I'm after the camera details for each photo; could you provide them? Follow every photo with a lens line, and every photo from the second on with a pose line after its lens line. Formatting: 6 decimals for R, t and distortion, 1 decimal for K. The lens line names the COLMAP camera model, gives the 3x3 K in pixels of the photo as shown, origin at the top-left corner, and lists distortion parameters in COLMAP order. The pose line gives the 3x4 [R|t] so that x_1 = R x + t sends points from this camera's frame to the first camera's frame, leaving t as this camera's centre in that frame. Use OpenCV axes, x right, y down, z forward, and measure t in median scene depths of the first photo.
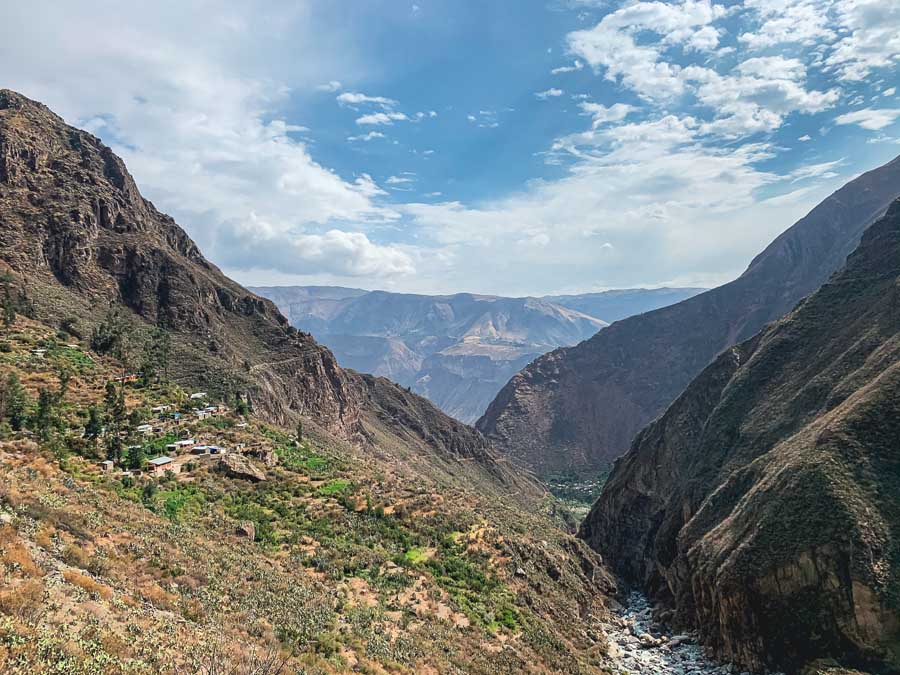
lens RADIAL K [[684.9, 0, 451.4], [0, 684.9, 341.8], [0, 0, 1]] dist [-0.001182, 0.007024]
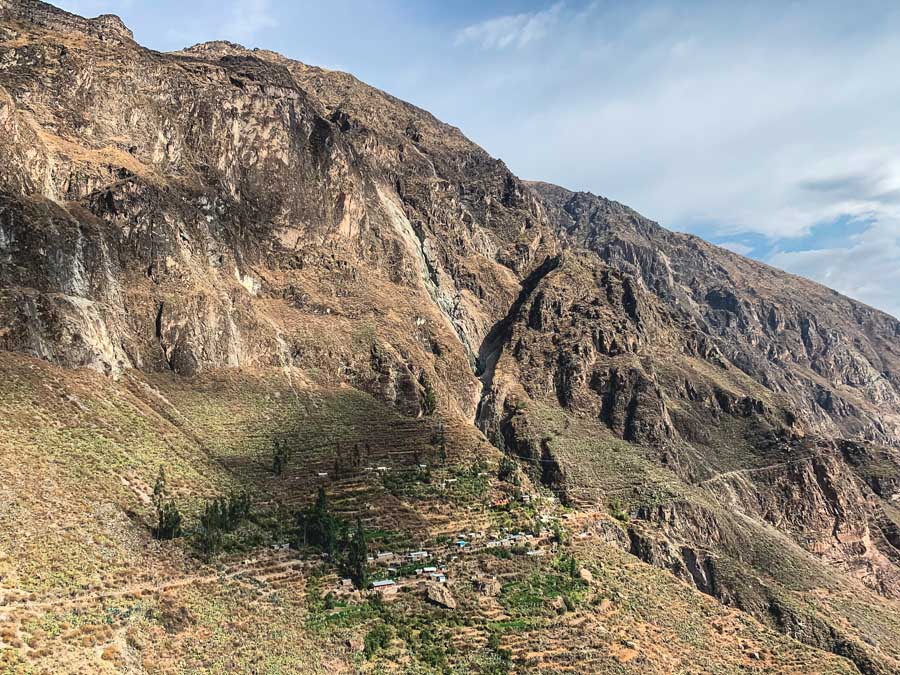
lens RADIAL K [[684.9, 0, 451.4], [0, 684.9, 335.7], [0, 0, 1]] dist [-0.001182, 0.007024]
pose [[0.542210, -0.107889, -0.833288, 0.382044], [0.038428, 0.993869, -0.103676, -0.082462], [0.839364, 0.024193, 0.543031, 0.104336]]
